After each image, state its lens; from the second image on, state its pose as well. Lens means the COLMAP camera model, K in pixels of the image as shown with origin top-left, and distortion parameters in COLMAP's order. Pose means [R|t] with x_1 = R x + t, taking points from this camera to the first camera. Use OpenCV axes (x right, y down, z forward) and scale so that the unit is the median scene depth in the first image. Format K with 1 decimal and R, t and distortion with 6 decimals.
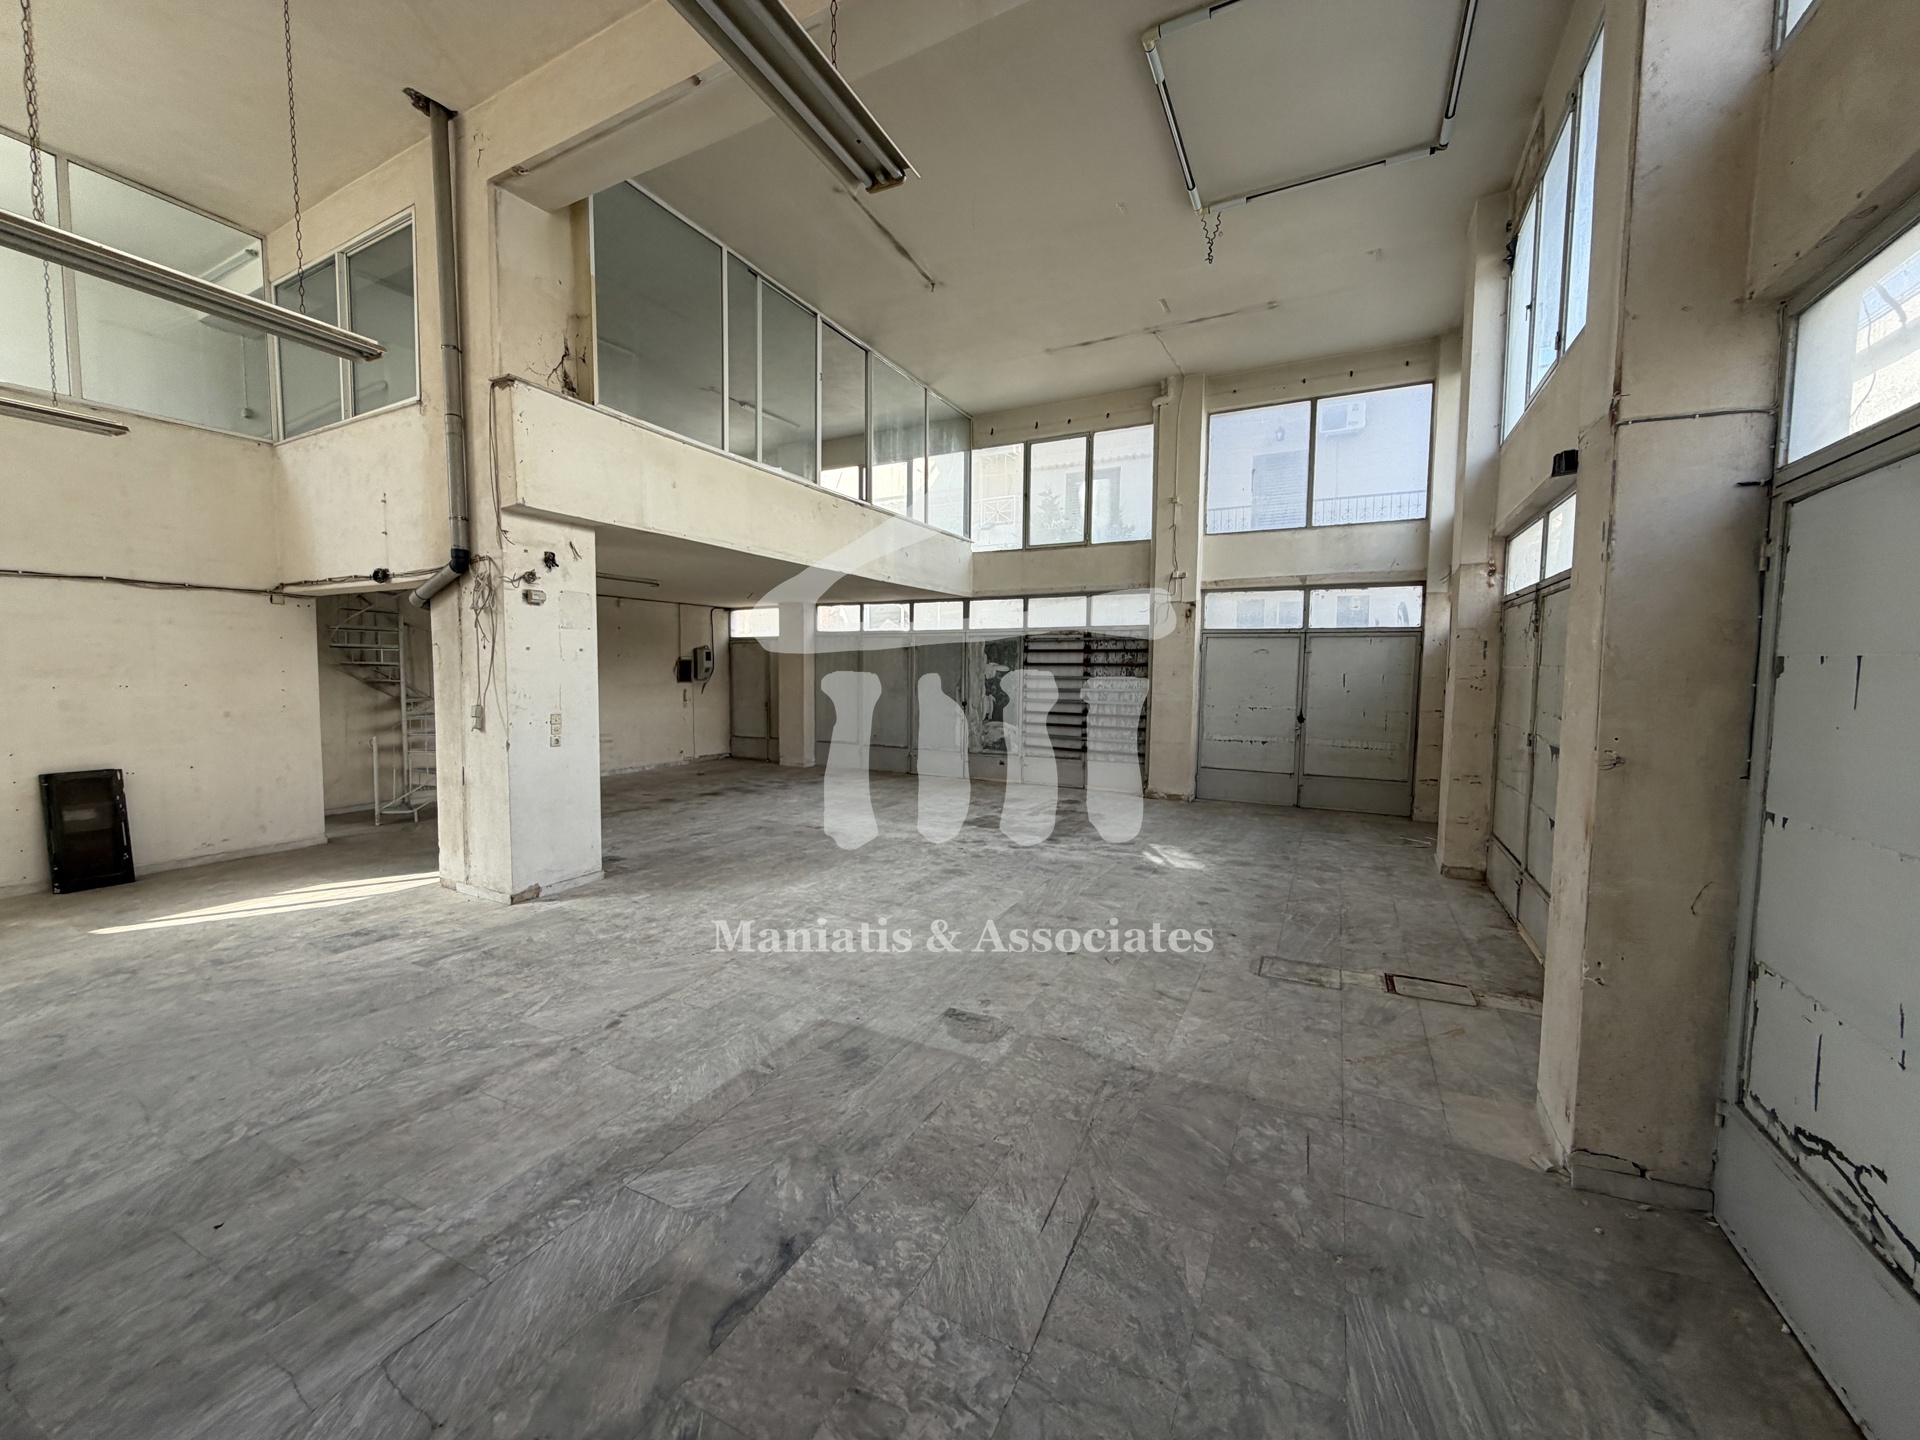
lens RADIAL K [[768.3, 0, 954.1], [0, 768.3, 720.2], [0, 0, 1]] dist [-0.000181, -0.000078]
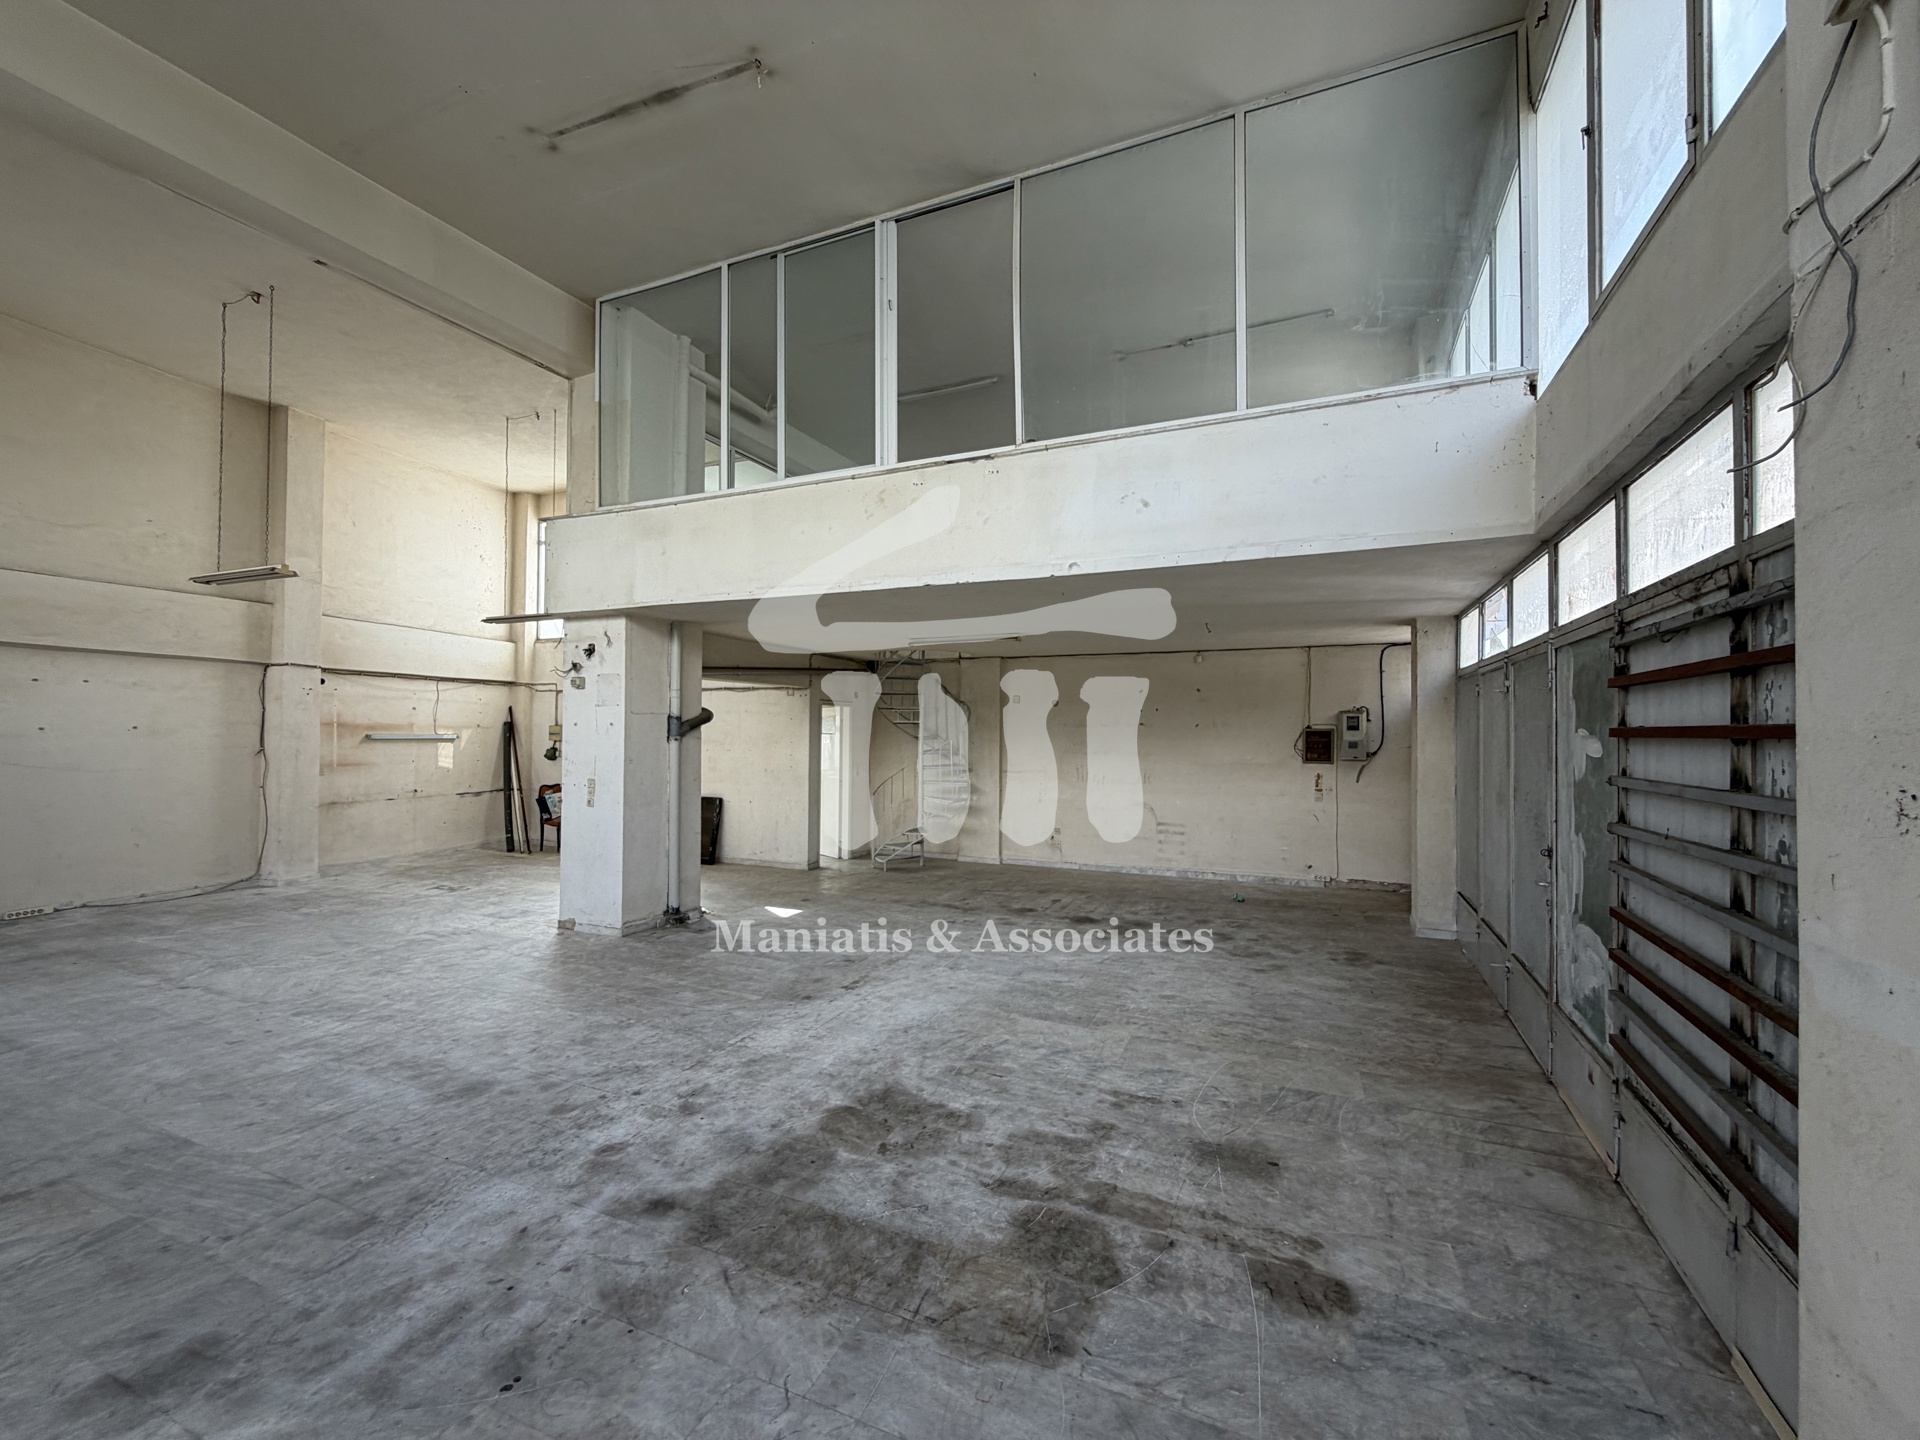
lens RADIAL K [[763.8, 0, 951.8], [0, 763.8, 720.0], [0, 0, 1]] dist [0.001059, 0.000033]
pose [[0.052918, -0.023671, -0.998318, 0.637306], [-0.070873, 0.997109, -0.027400, -0.098430], [0.996081, 0.072204, 0.051088, 1.382878]]
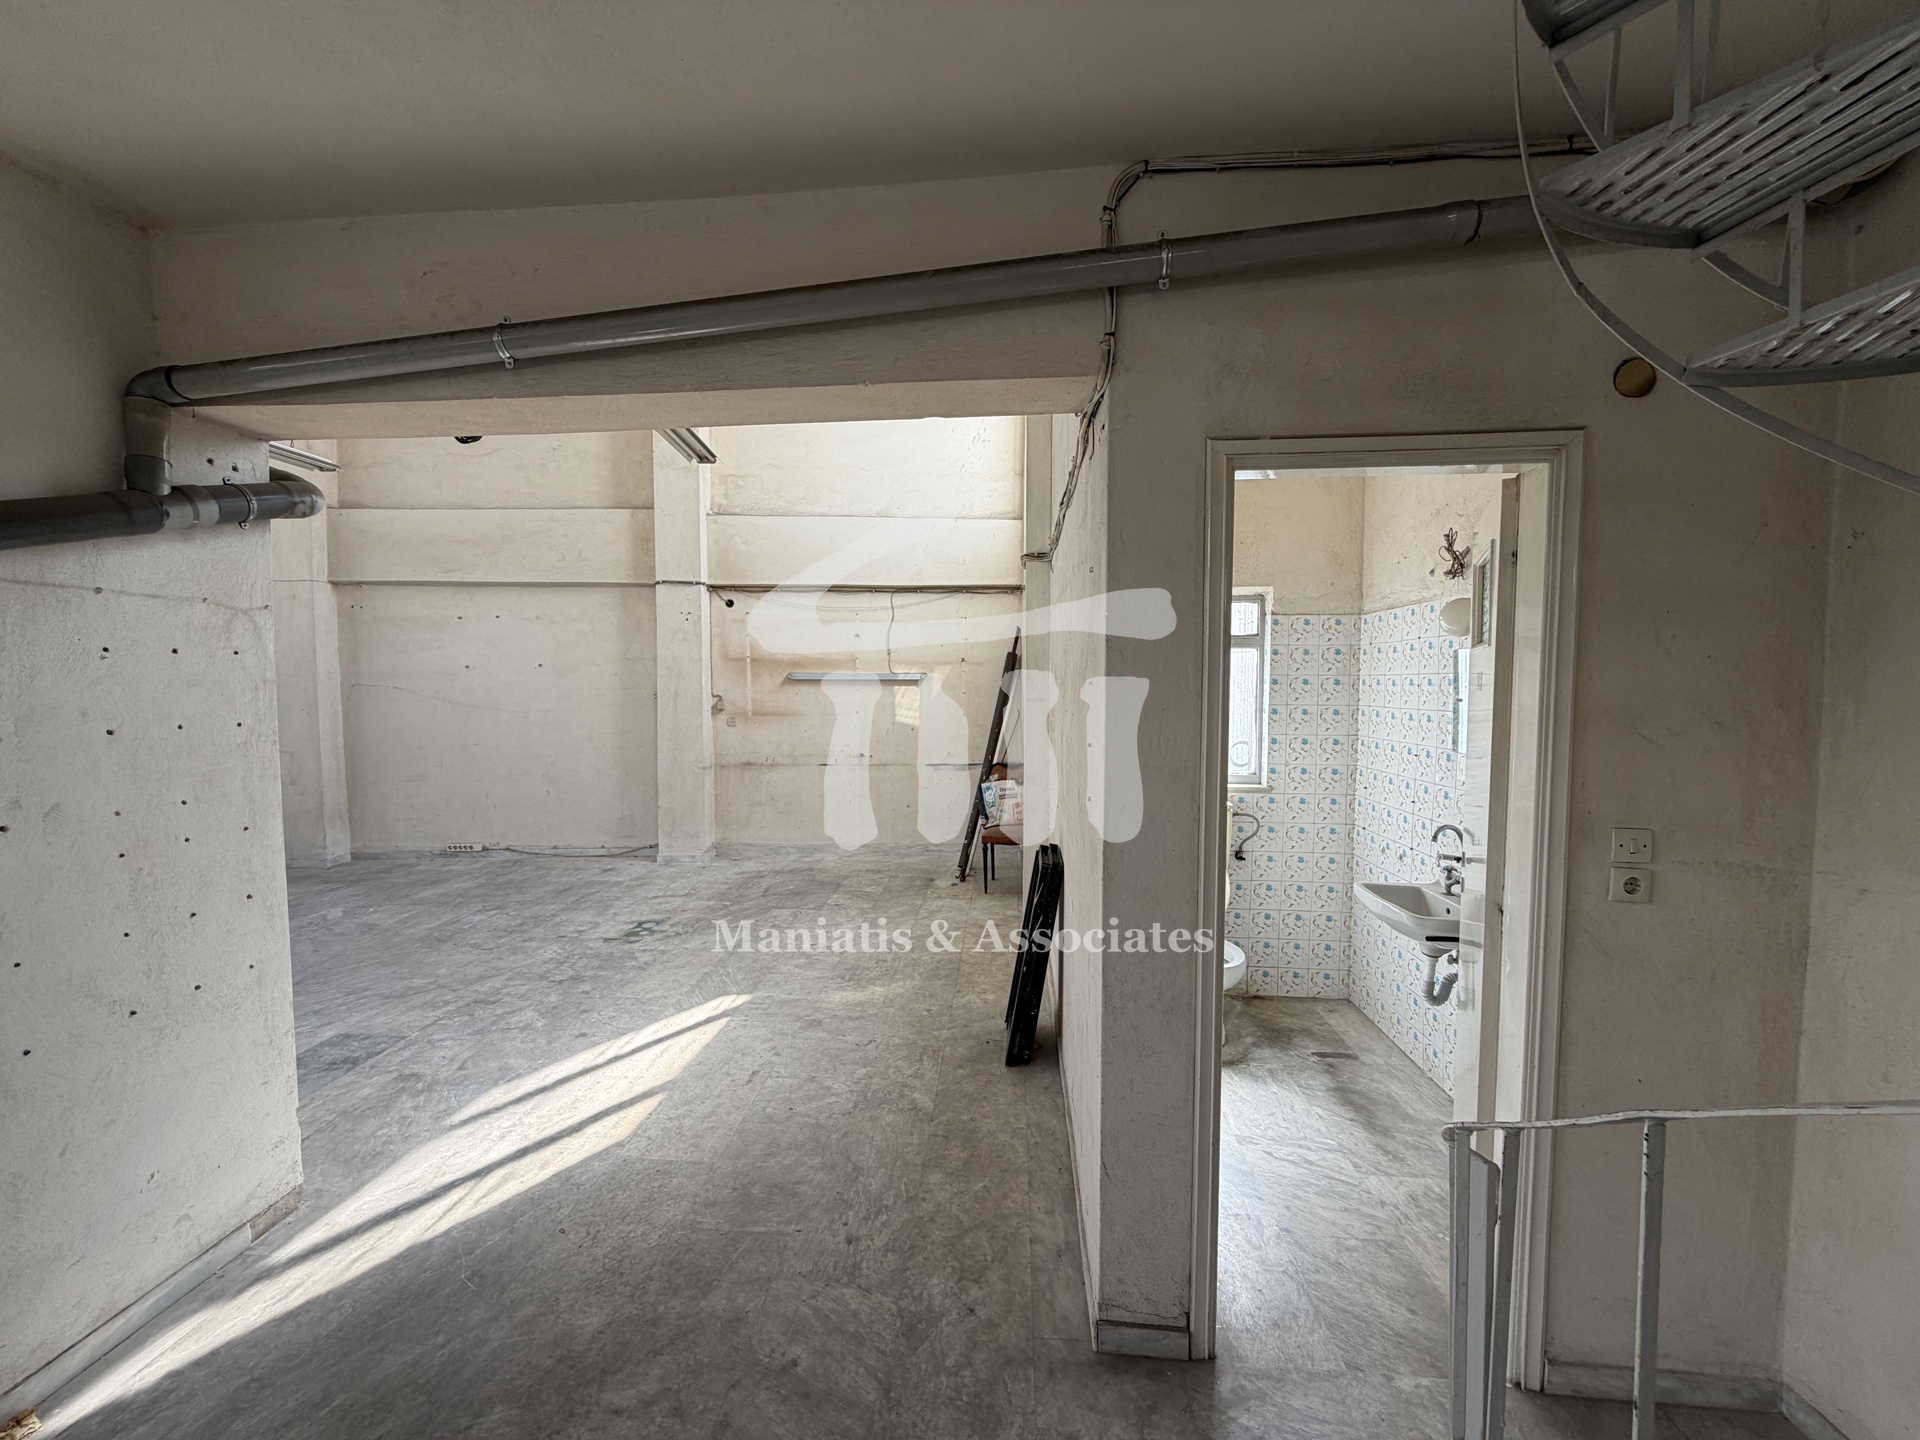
lens RADIAL K [[763.0, 0, 955.9], [0, 763.0, 721.6], [0, 0, 1]] dist [-0.001047, -0.000253]
pose [[-0.923397, 0.012421, -0.383644, -0.805536], [-0.032954, 0.993221, 0.111475, -0.090148], [0.382428, 0.115578, -0.916728, 1.417460]]
